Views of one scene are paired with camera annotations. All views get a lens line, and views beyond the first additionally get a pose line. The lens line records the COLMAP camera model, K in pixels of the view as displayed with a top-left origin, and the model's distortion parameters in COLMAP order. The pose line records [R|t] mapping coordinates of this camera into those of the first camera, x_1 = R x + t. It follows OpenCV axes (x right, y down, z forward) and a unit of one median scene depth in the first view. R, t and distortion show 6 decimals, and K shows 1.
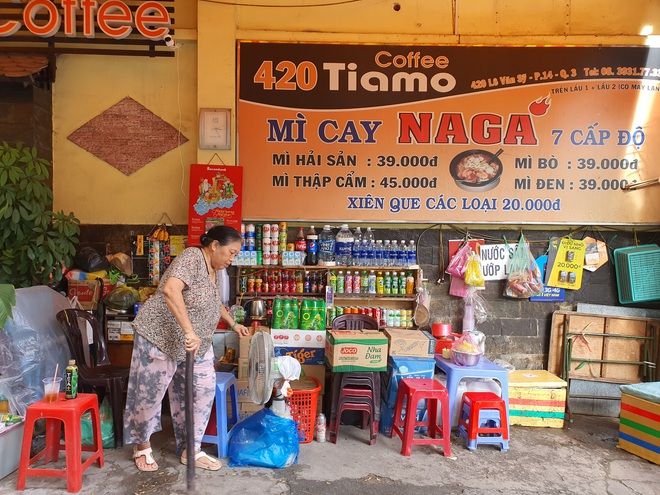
lens RADIAL K [[537.9, 0, 327.4], [0, 537.9, 259.3], [0, 0, 1]] dist [0.124890, -0.002701]
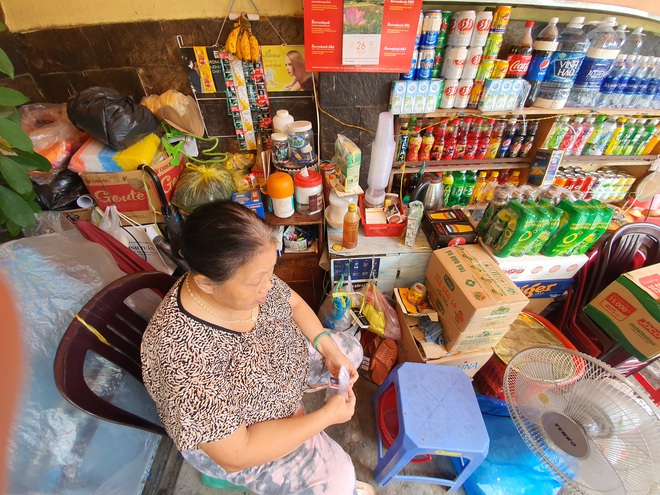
lens RADIAL K [[262.1, 0, 334.8], [0, 262.1, 244.7], [0, 0, 1]] dist [0.009708, -0.015160]
pose [[0.997604, -0.053943, 0.043321, -0.245641], [0.017554, 0.803026, 0.595685, -0.039593], [-0.066921, -0.593498, 0.802049, 0.712682]]
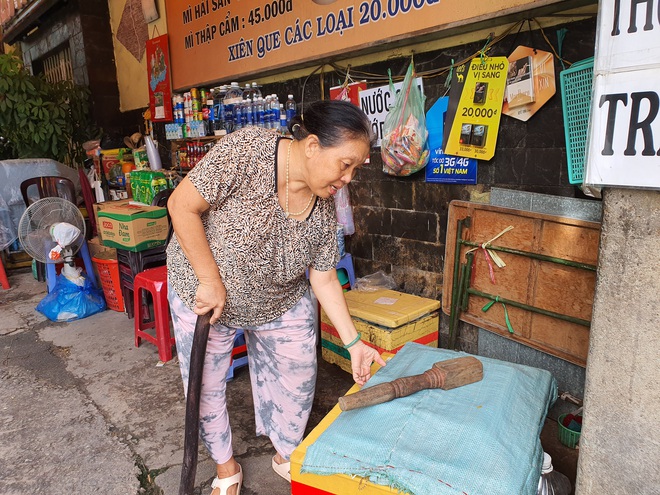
lens RADIAL K [[534.1, 0, 330.1], [0, 534.1, 259.0], [0, 0, 1]] dist [-0.060013, 0.134426]
pose [[0.628086, 0.127942, -0.767554, 0.785235], [0.011076, 0.984821, 0.173222, 0.061075], [0.778065, -0.117300, 0.617135, 0.592537]]
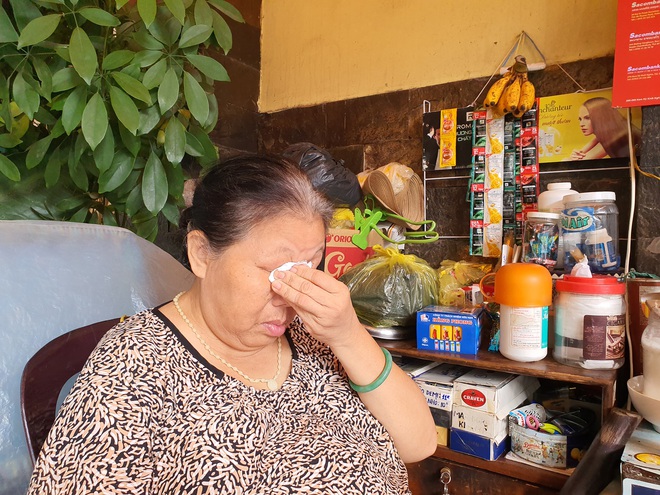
lens RADIAL K [[520.0, 0, 307.9], [0, 520.0, 248.7], [0, 0, 1]] dist [-0.036942, 0.000389]
pose [[0.799382, 0.010329, -0.600734, -0.220586], [-0.028777, 0.999363, -0.021109, 0.052843], [0.600133, 0.034161, 0.799170, 0.701524]]
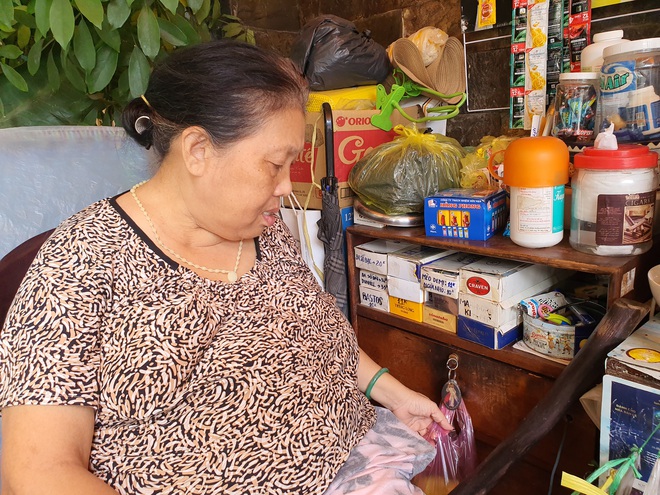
lens RADIAL K [[506.7, 0, 342.1], [0, 506.7, 245.5], [0, 0, 1]] dist [0.013980, 0.000072]
pose [[0.681979, 0.122700, -0.721006, -0.185577], [0.037627, 0.978635, 0.202133, 0.050106], [0.730403, -0.164980, 0.662792, 0.751897]]
